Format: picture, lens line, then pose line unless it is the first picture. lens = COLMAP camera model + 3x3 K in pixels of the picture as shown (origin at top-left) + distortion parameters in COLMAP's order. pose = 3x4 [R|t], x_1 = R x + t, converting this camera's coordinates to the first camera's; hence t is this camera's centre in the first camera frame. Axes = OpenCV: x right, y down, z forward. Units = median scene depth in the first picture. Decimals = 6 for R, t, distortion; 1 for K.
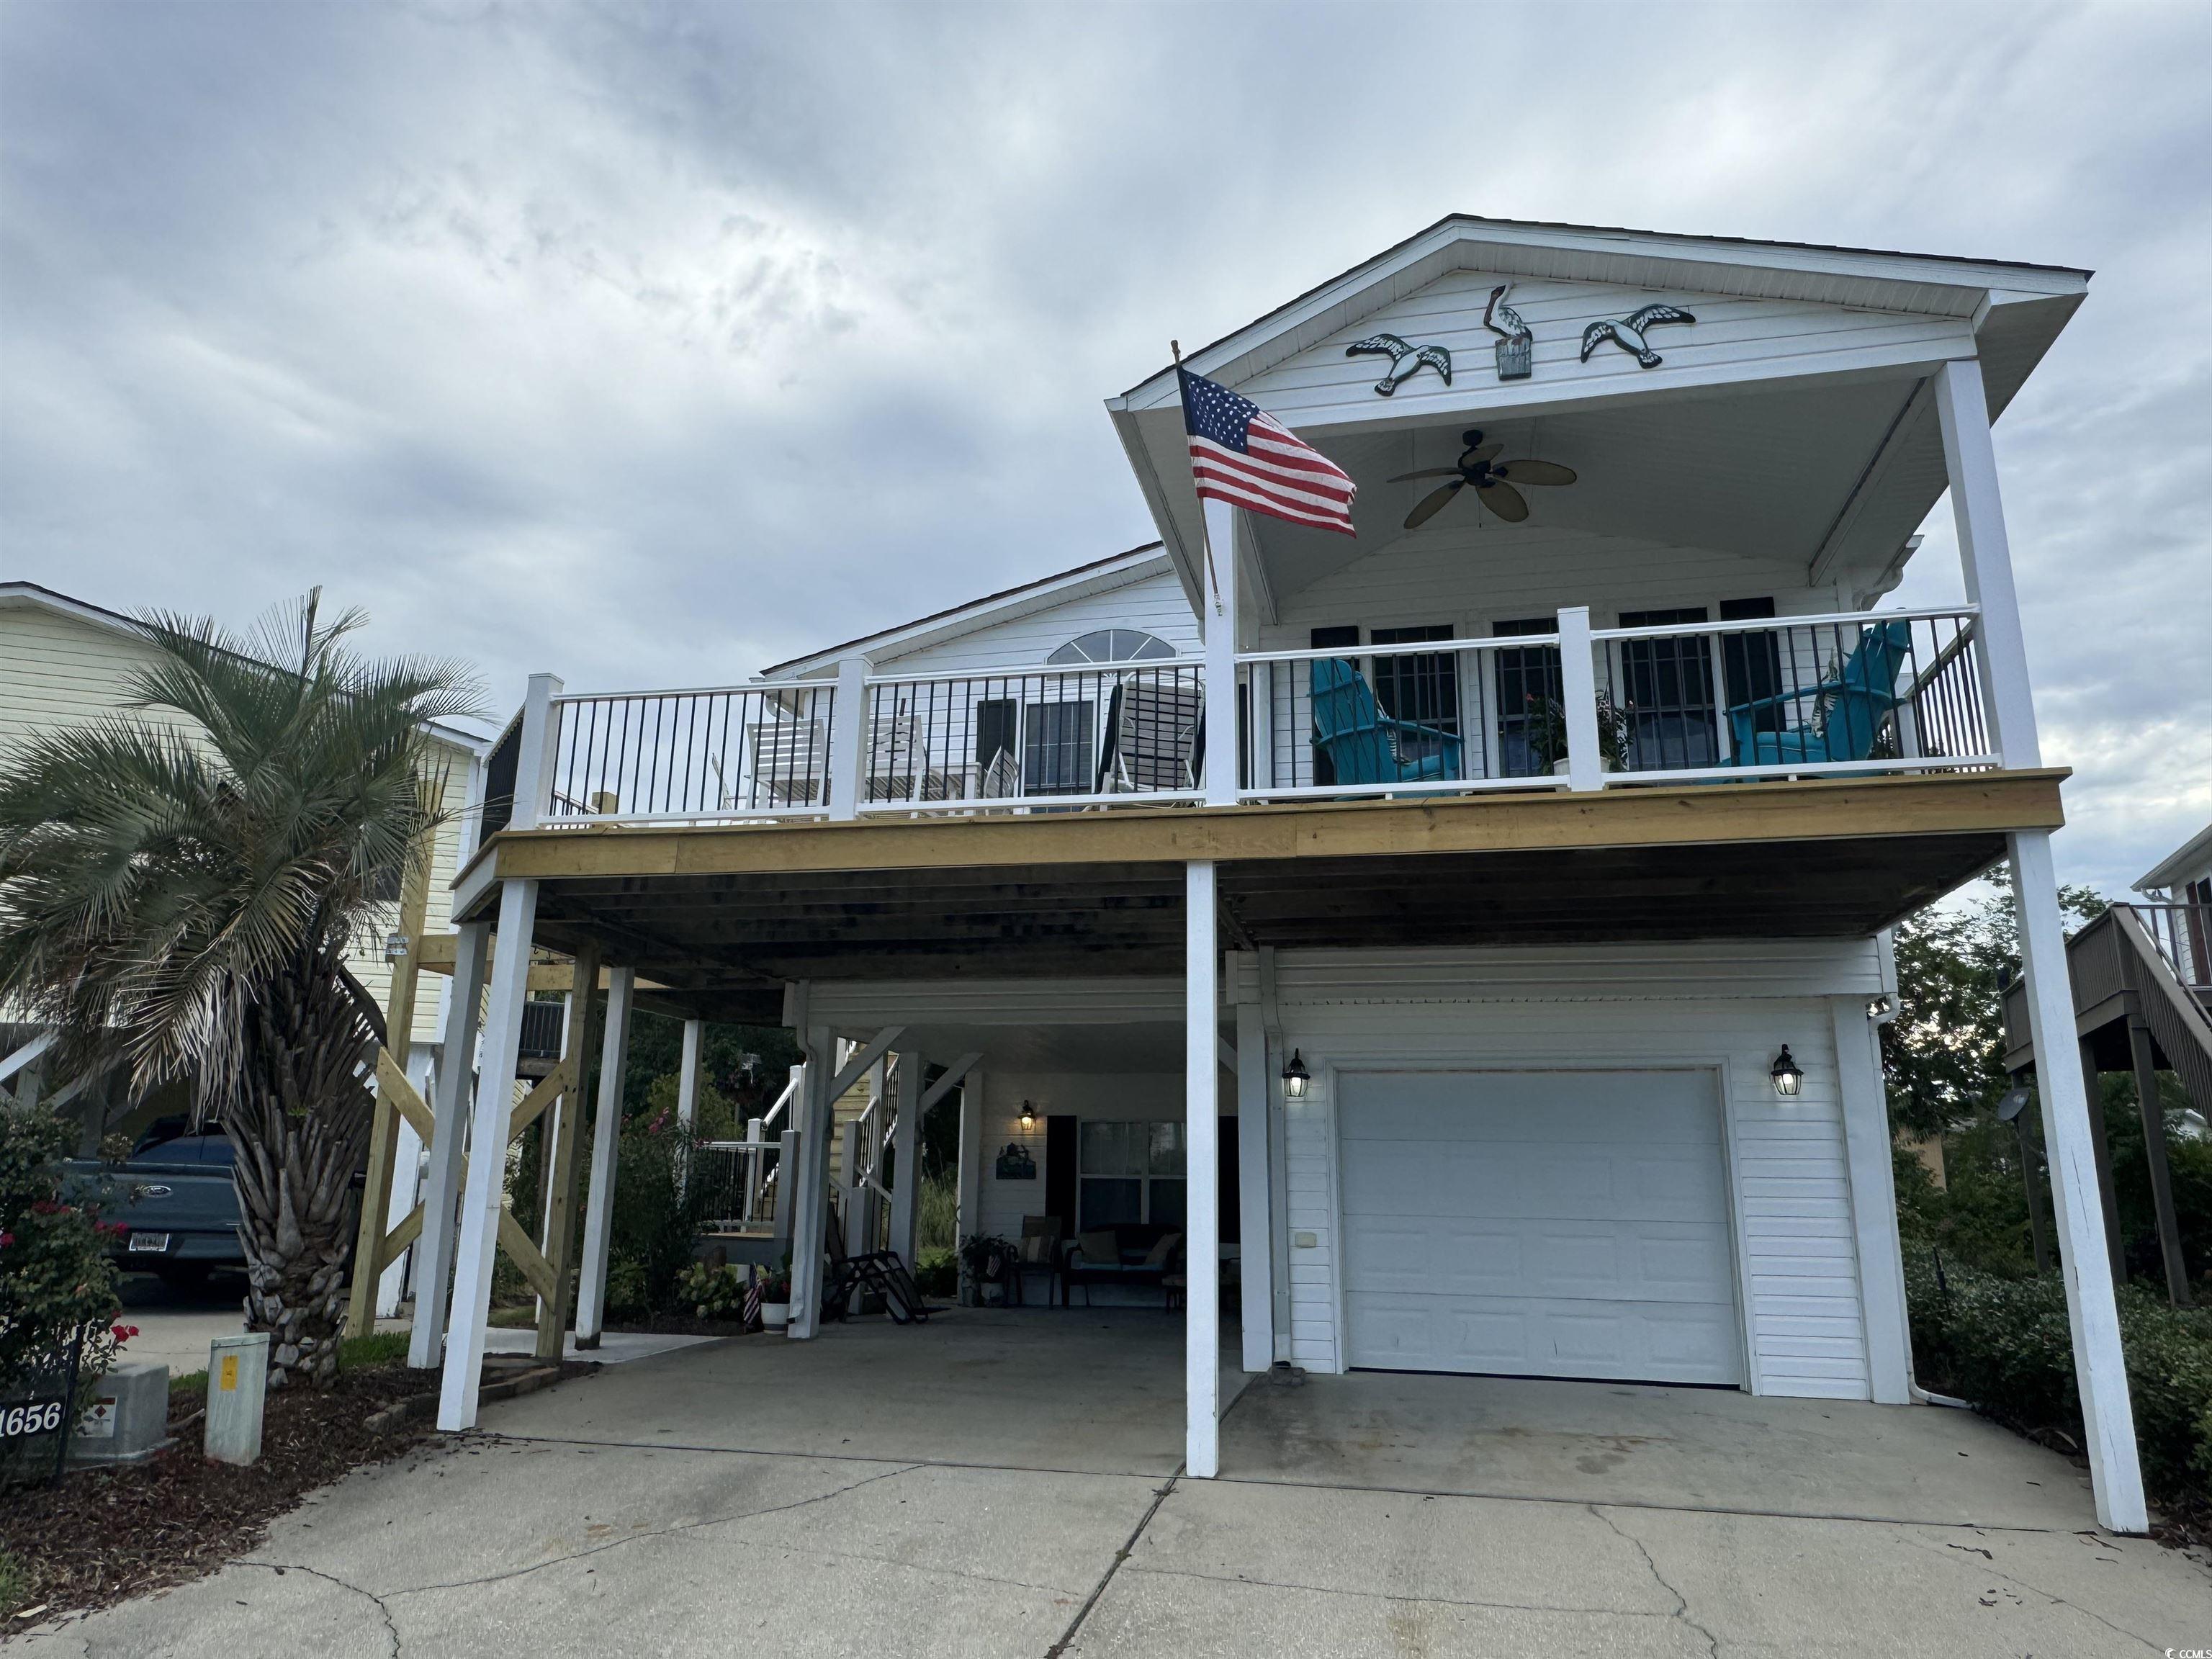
lens RADIAL K [[1465.4, 0, 1103.5], [0, 1465.4, 825.7], [0, 0, 1]] dist [-0.002990, 0.001654]
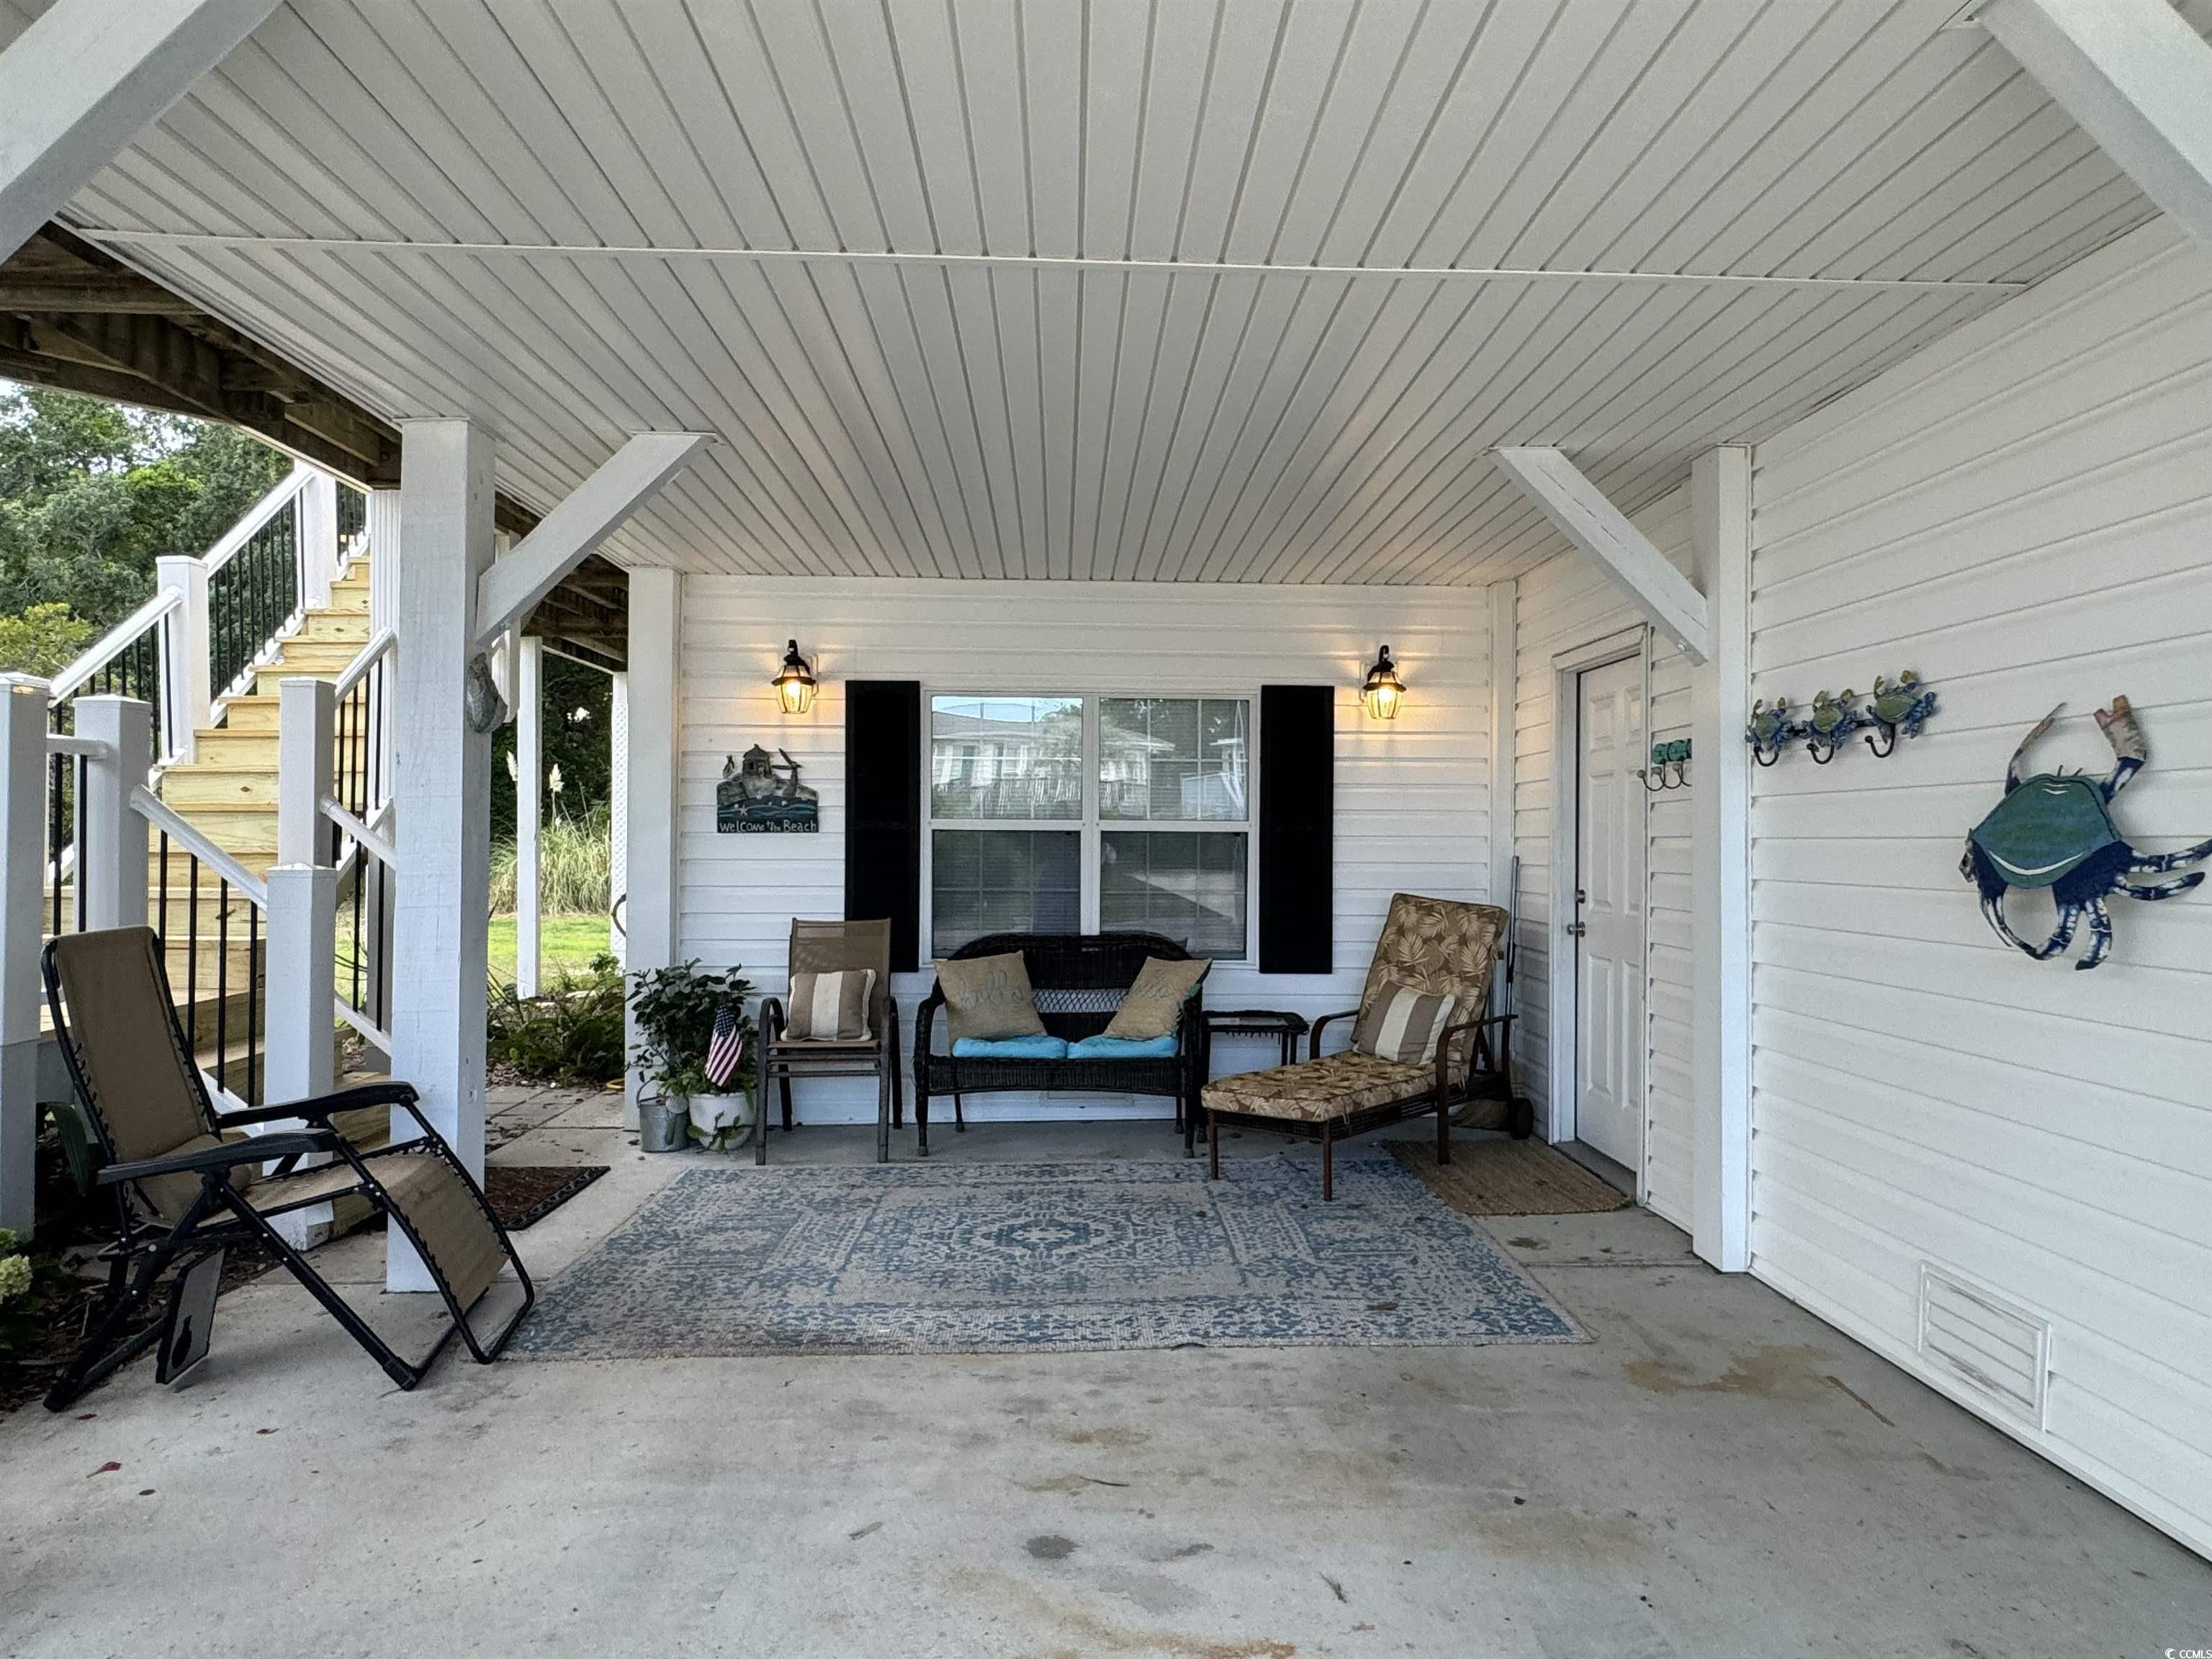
lens RADIAL K [[1384.7, 0, 1112.5], [0, 1384.7, 829.7], [0, 0, 1]] dist [0.003881, 0.000644]
pose [[0.967912, -0.008239, 0.251154, -0.064844], [-0.054347, 0.968945, 0.241231, 0.144729], [-0.245342, -0.247140, 0.937406, 0.625847]]
